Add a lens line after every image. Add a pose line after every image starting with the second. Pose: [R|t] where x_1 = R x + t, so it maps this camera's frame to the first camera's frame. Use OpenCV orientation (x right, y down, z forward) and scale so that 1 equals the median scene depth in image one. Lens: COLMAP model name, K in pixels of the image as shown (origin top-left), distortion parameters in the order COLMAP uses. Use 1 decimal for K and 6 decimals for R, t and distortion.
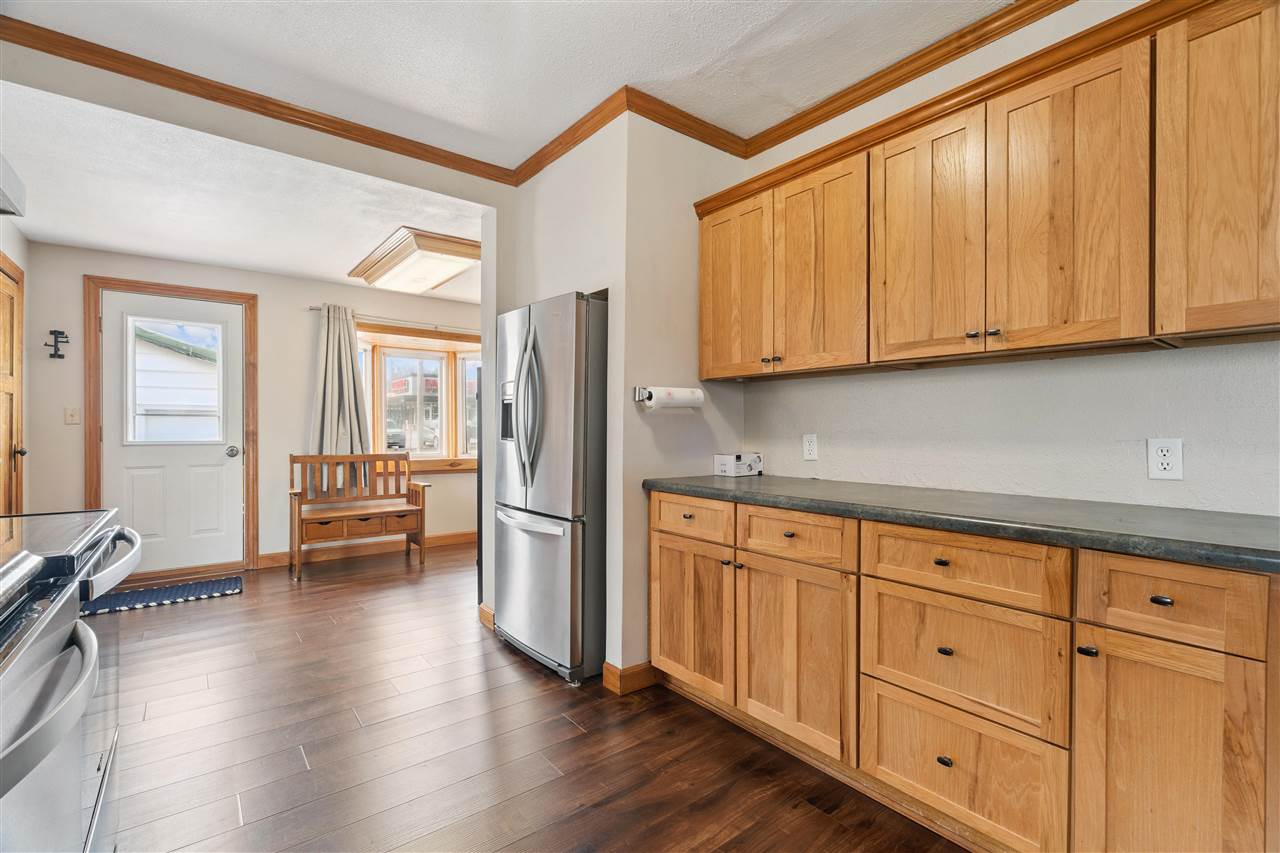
lens RADIAL K [[586.0, 0, 645.4], [0, 586.0, 423.9], [0, 0, 1]] dist [0.004671, 0.001296]
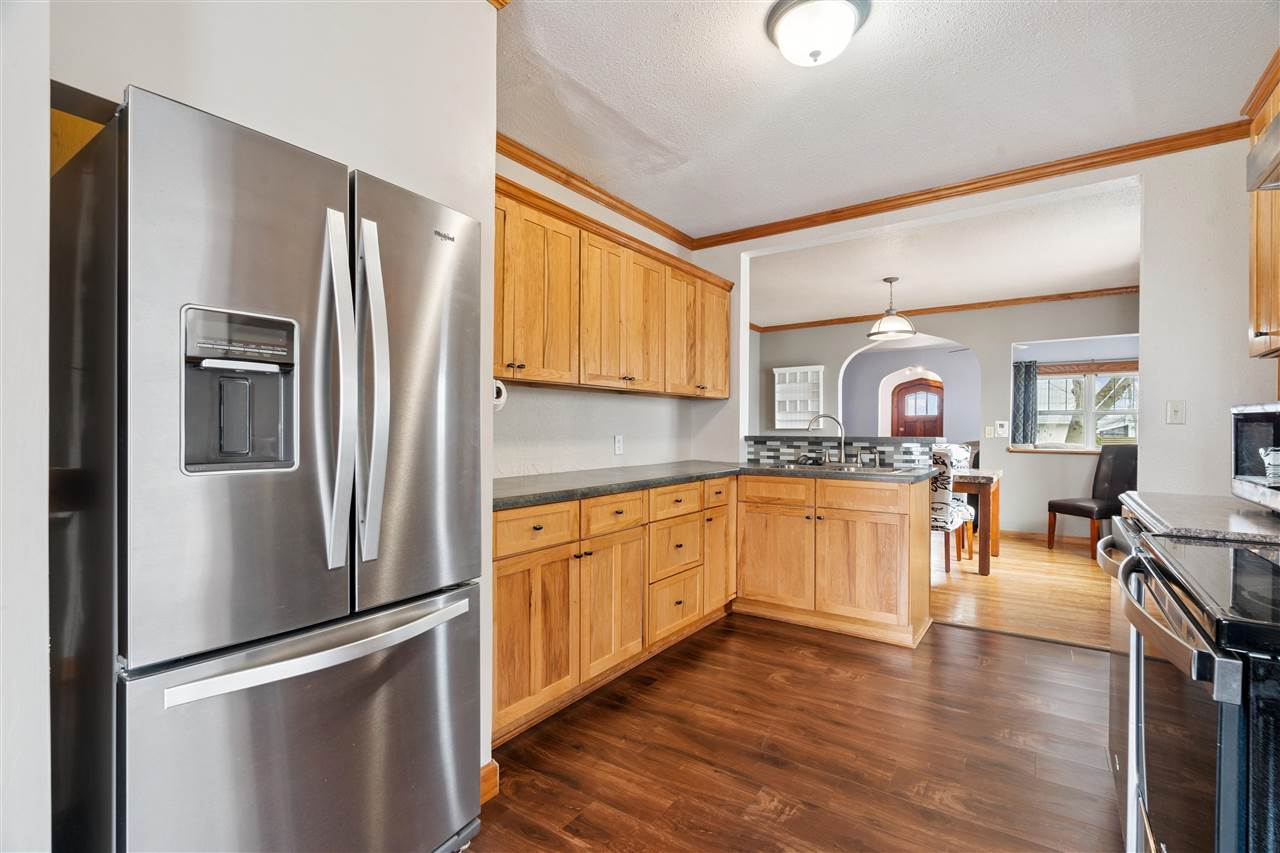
lens RADIAL K [[586.0, 0, 635.7], [0, 586.0, 429.3], [0, 0, 1]] dist [0.004671, 0.001296]
pose [[-0.291166, -0.001042, 0.956672, -0.953281], [-0.003977, 0.999992, -0.000121, 0.002080], [-0.956664, -0.003839, -0.291168, 1.246097]]
